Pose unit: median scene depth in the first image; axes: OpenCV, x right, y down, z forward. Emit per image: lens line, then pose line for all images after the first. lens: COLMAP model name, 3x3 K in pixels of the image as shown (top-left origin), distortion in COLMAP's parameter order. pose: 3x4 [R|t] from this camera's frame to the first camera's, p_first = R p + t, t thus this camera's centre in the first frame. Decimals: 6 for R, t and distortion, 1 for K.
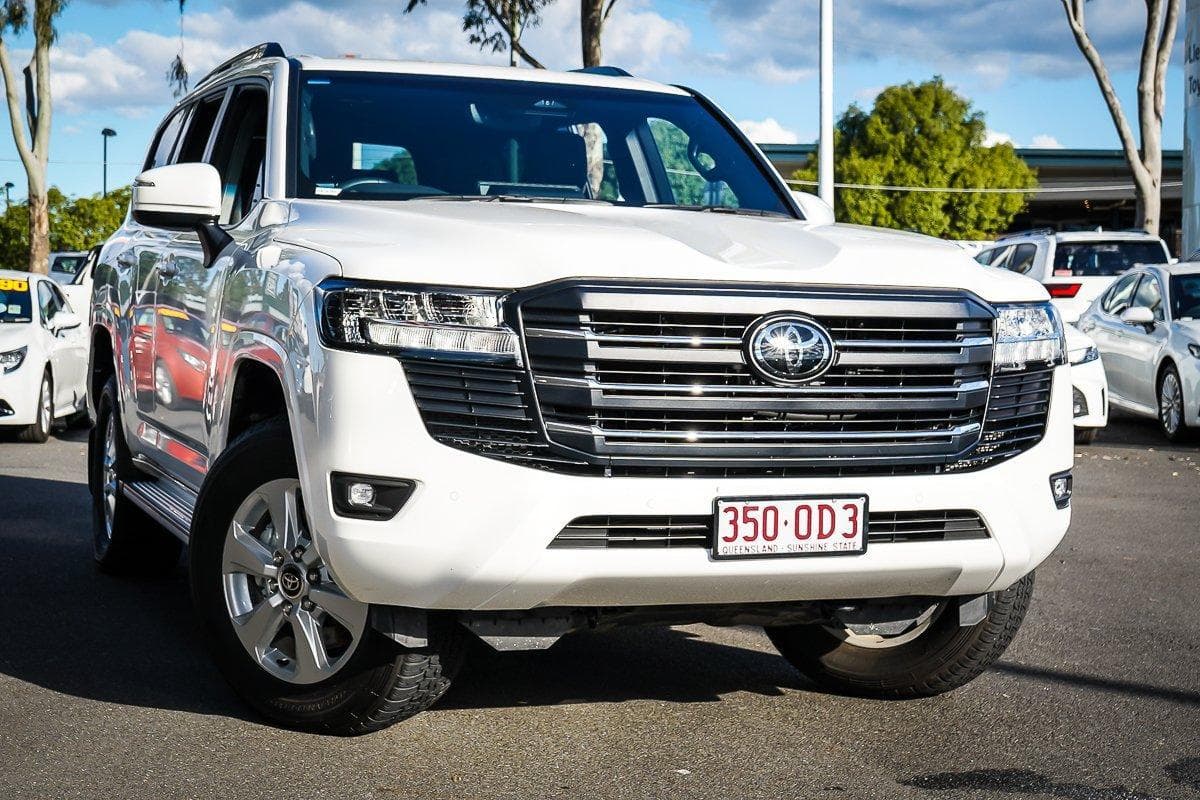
lens RADIAL K [[2030.2, 0, 630.1], [0, 2030.2, 336.0], [0, 0, 1]] dist [-0.044806, 0.000000]
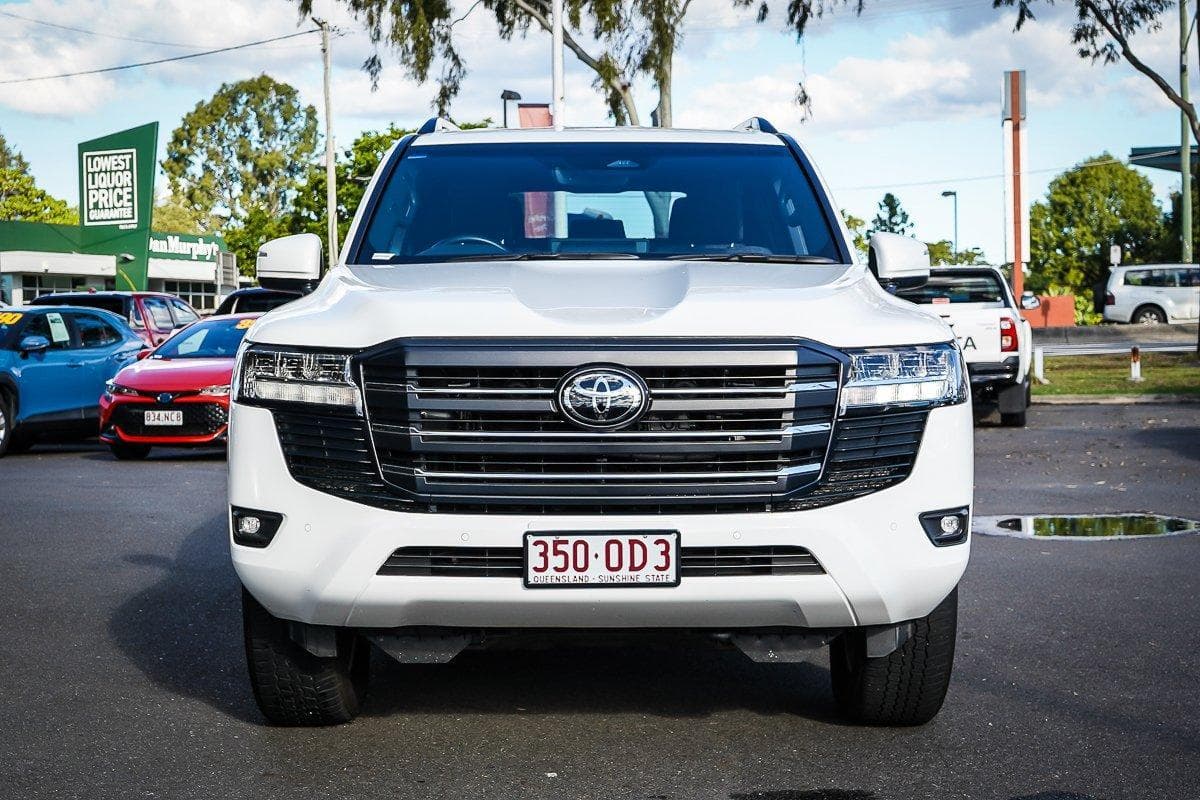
lens RADIAL K [[2030.2, 0, 601.1], [0, 2030.2, 388.5], [0, 0, 1]] dist [-0.044806, 0.000000]
pose [[0.930307, -0.013668, -0.366528, 0.480297], [0.020251, 0.999695, 0.014120, -0.013825], [0.366224, -0.020558, 0.930300, -0.018893]]
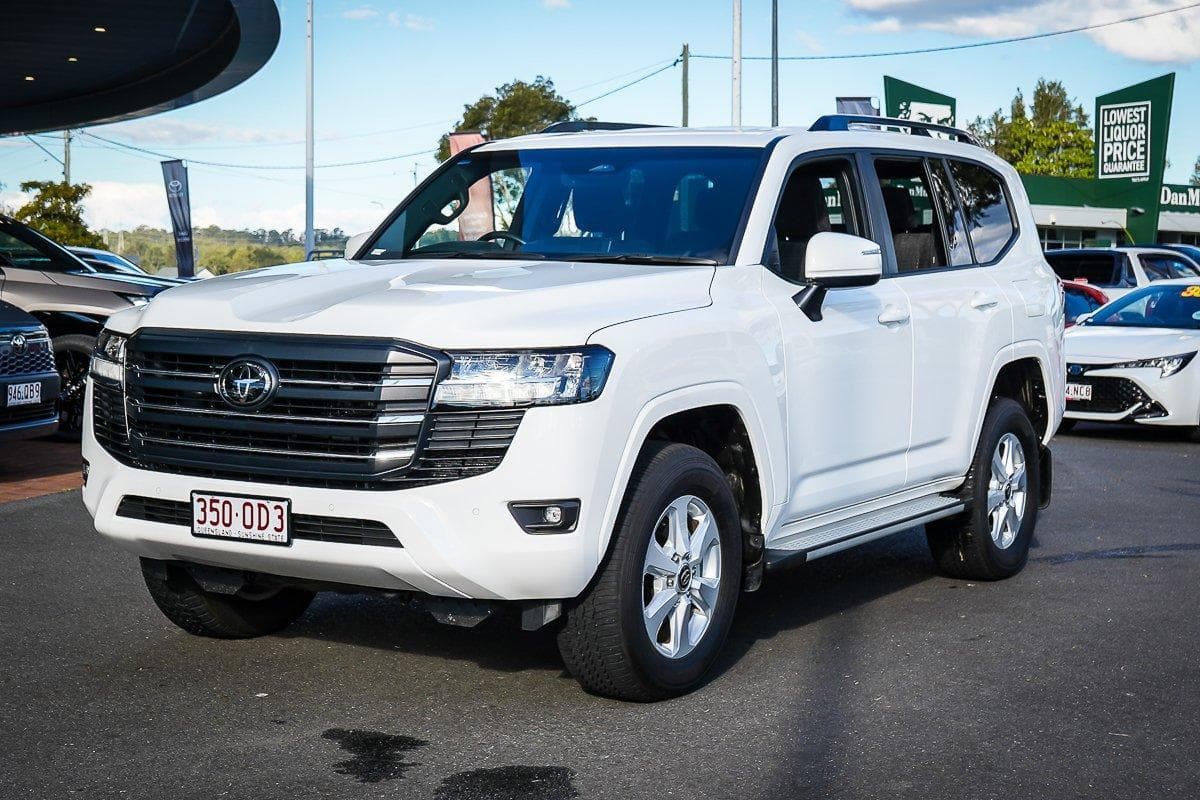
lens RADIAL K [[2030.2, 0, 614.9], [0, 2030.2, 316.7], [0, 0, 1]] dist [-0.044806, 0.000000]
pose [[0.612568, 0.009526, -0.790361, 1.262942], [-0.012140, 0.999923, 0.002643, -0.043161], [0.790325, 0.007975, 0.612636, 0.382527]]
